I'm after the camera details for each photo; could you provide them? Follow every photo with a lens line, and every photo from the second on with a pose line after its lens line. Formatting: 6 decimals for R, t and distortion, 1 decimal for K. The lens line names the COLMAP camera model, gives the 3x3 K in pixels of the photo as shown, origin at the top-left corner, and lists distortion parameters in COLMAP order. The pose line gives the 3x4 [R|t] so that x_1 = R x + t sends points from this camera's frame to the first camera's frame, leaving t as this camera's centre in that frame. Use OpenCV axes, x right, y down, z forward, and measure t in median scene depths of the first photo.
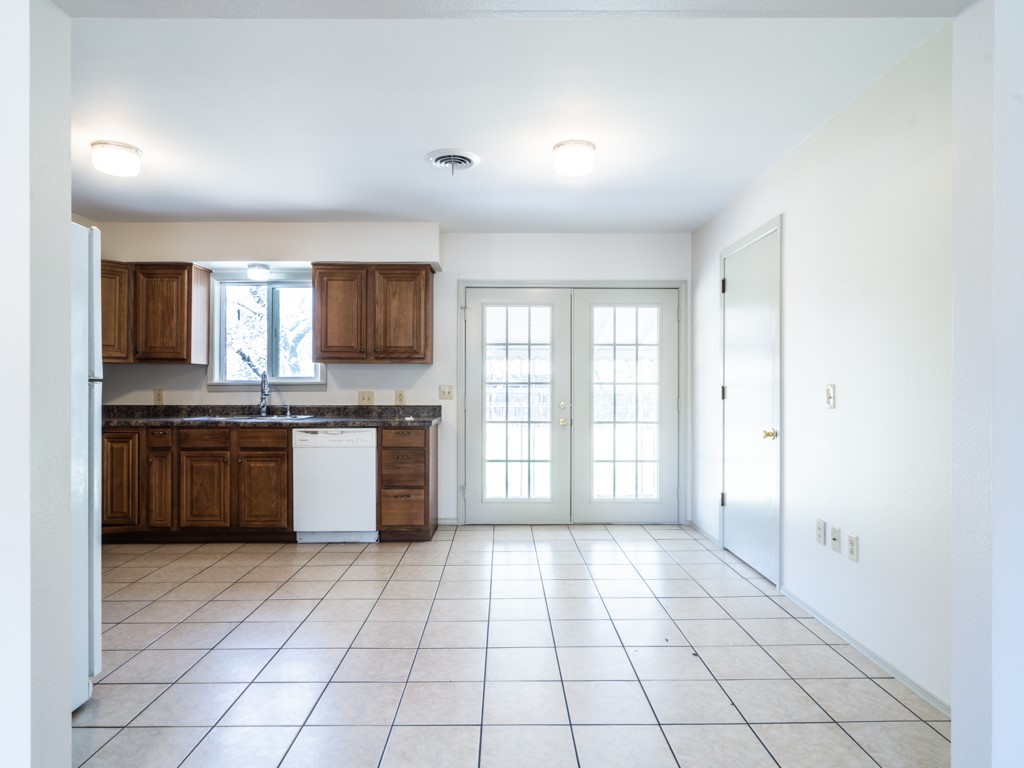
lens RADIAL K [[610.9, 0, 498.4], [0, 610.9, 380.5], [0, 0, 1]] dist [-0.003302, 0.000065]
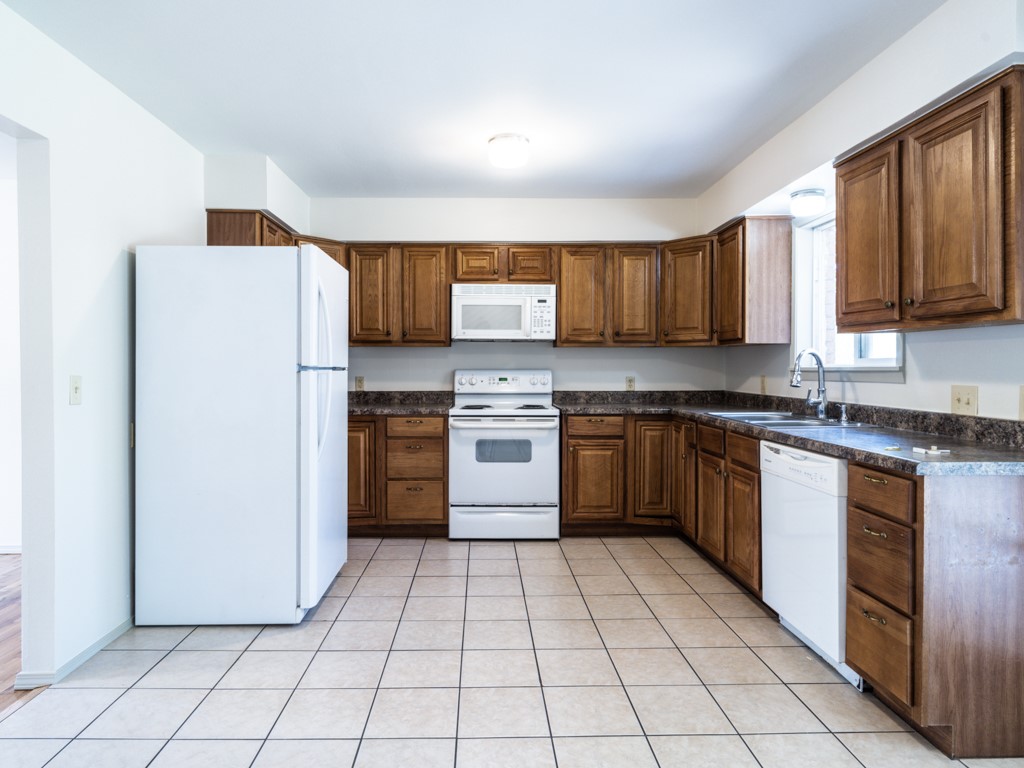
lens RADIAL K [[610.9, 0, 498.4], [0, 610.9, 380.5], [0, 0, 1]] dist [-0.003302, 0.000065]
pose [[0.006579, 0.023836, -0.999694, 0.277956], [0.011511, 0.999648, 0.023910, -0.002735], [0.999912, -0.011665, 0.006303, 0.669575]]
